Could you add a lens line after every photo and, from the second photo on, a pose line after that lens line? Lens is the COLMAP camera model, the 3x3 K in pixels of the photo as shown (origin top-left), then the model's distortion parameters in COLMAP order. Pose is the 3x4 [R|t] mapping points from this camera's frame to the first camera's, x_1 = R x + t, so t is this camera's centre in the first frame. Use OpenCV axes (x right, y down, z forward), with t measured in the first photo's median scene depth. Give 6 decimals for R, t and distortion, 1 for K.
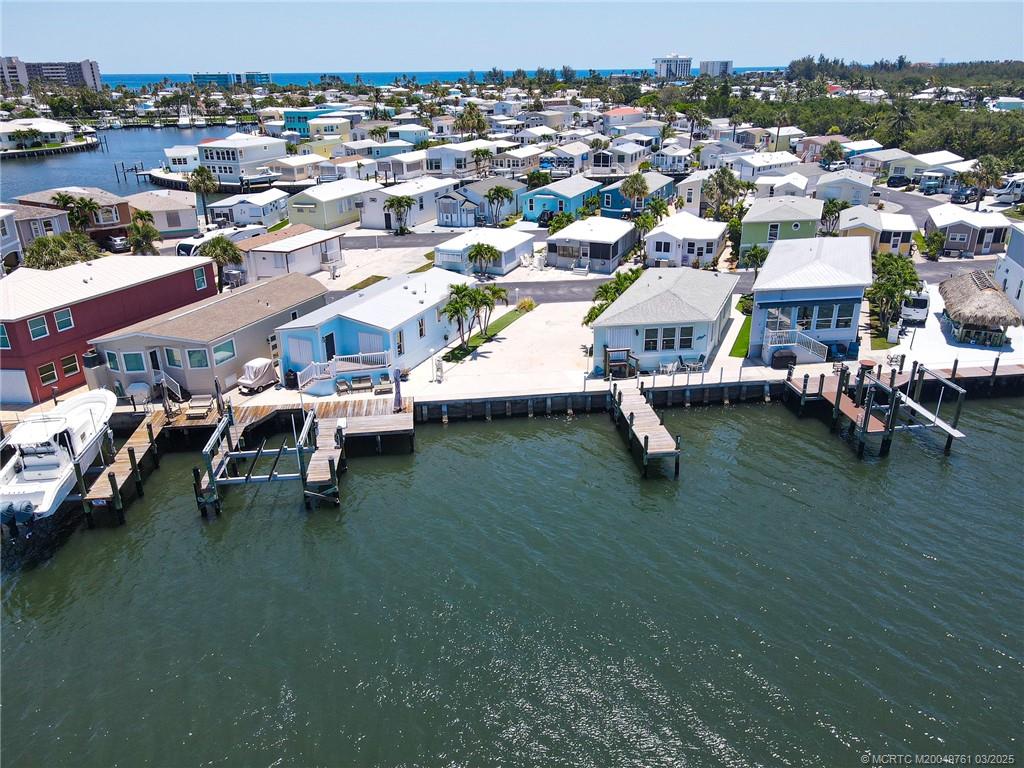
lens RADIAL K [[749.5, 0, 518.0], [0, 749.5, 384.8], [0, 0, 1]] dist [0.018556, 0.006022]
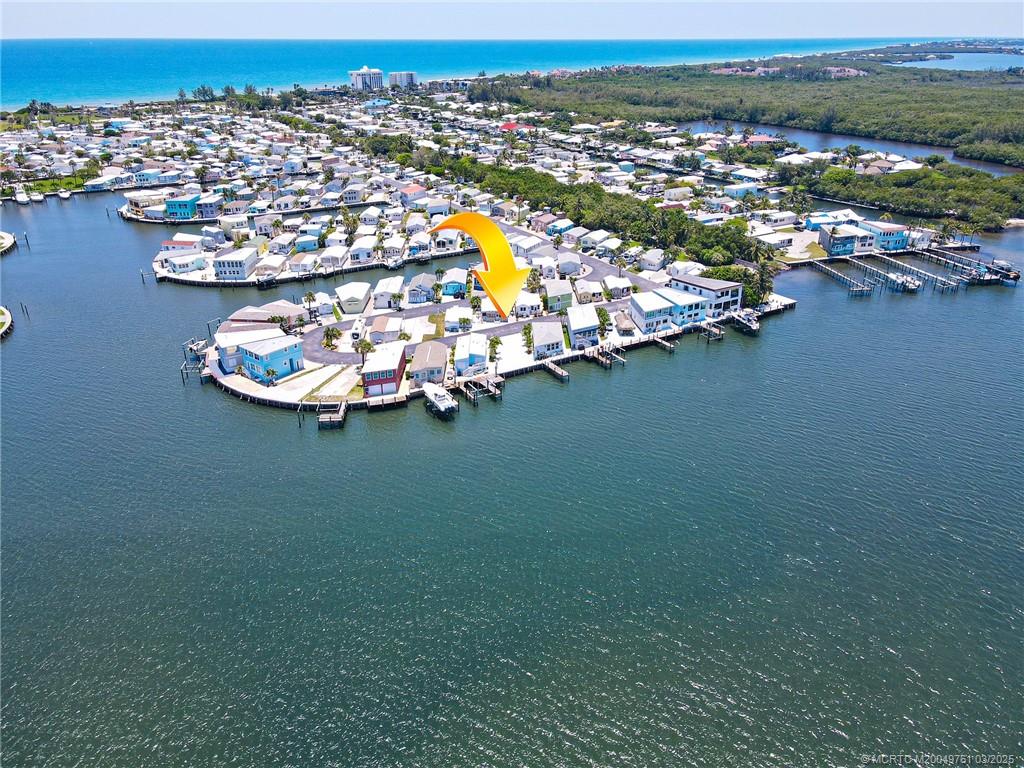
lens RADIAL K [[749.5, 0, 511.2], [0, 749.5, 384.1], [0, 0, 1]] dist [0.018556, 0.006022]
pose [[0.917768, -0.162567, 0.362319, -1.303149], [0.149794, 0.986690, 0.063279, -0.139704], [-0.367783, -0.003802, 0.929904, -2.251472]]
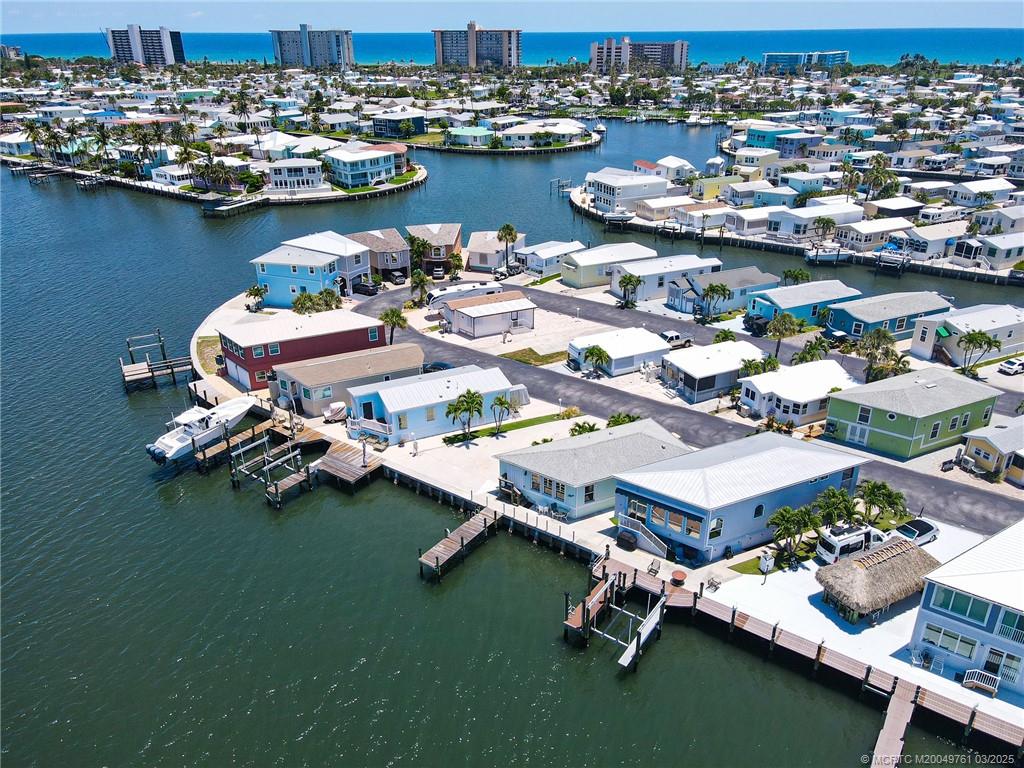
lens RADIAL K [[749.5, 0, 514.8], [0, 749.5, 387.7], [0, 0, 1]] dist [0.018556, 0.006022]
pose [[0.741624, 0.295781, -0.602085, 0.852943], [-0.263993, 0.953806, 0.143392, -0.379571], [0.616685, 0.052604, 0.785450, -0.025293]]
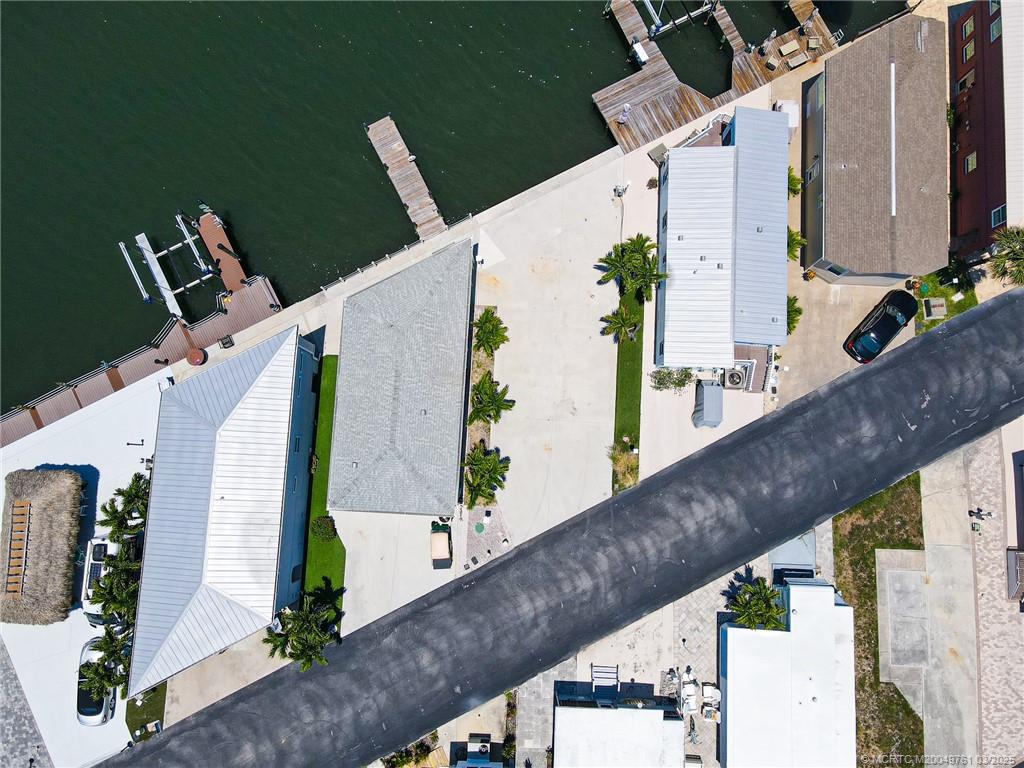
lens RADIAL K [[749.5, 0, 513.2], [0, 749.5, 383.9], [0, 0, 1]] dist [0.018556, 0.006022]
pose [[-0.936669, 0.349129, -0.027560, 0.126131], [-0.121052, -0.248911, 0.960932, -0.960729], [0.328629, 0.903412, 0.275410, 0.897854]]
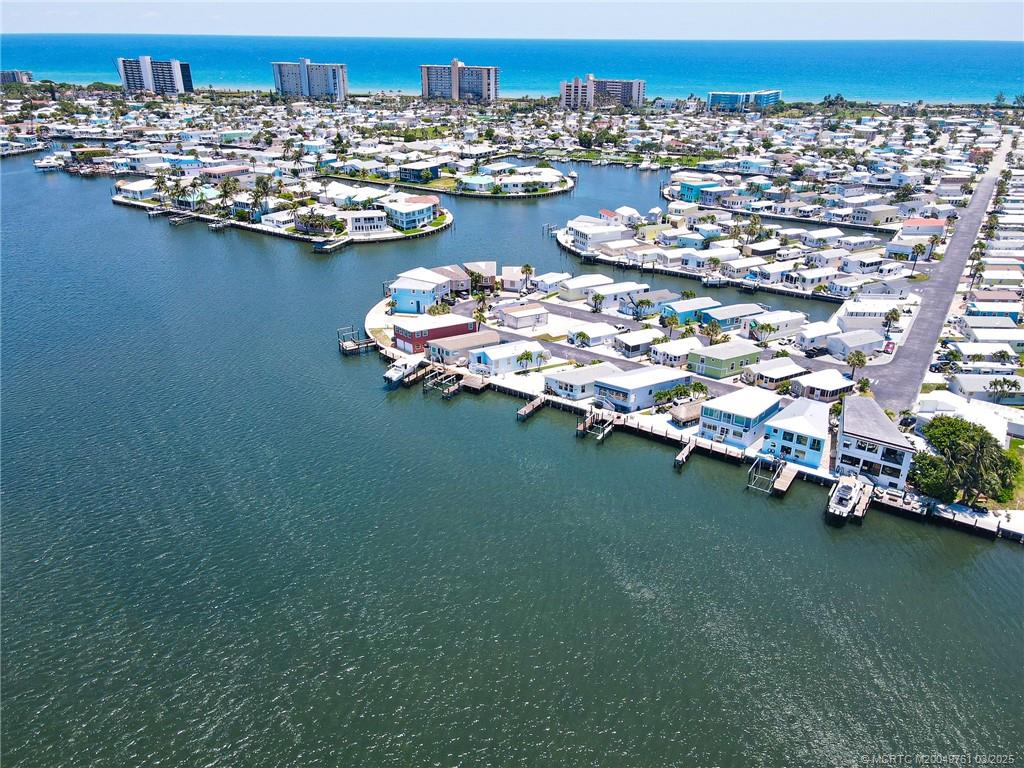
lens RADIAL K [[749.5, 0, 512.7], [0, 749.5, 382.1], [0, 0, 1]] dist [0.018556, 0.006022]
pose [[0.768000, 0.283237, -0.574416, 1.739908], [-0.263120, 0.957245, 0.120210, -0.381619], [0.583905, 0.058819, 0.809689, -1.548089]]
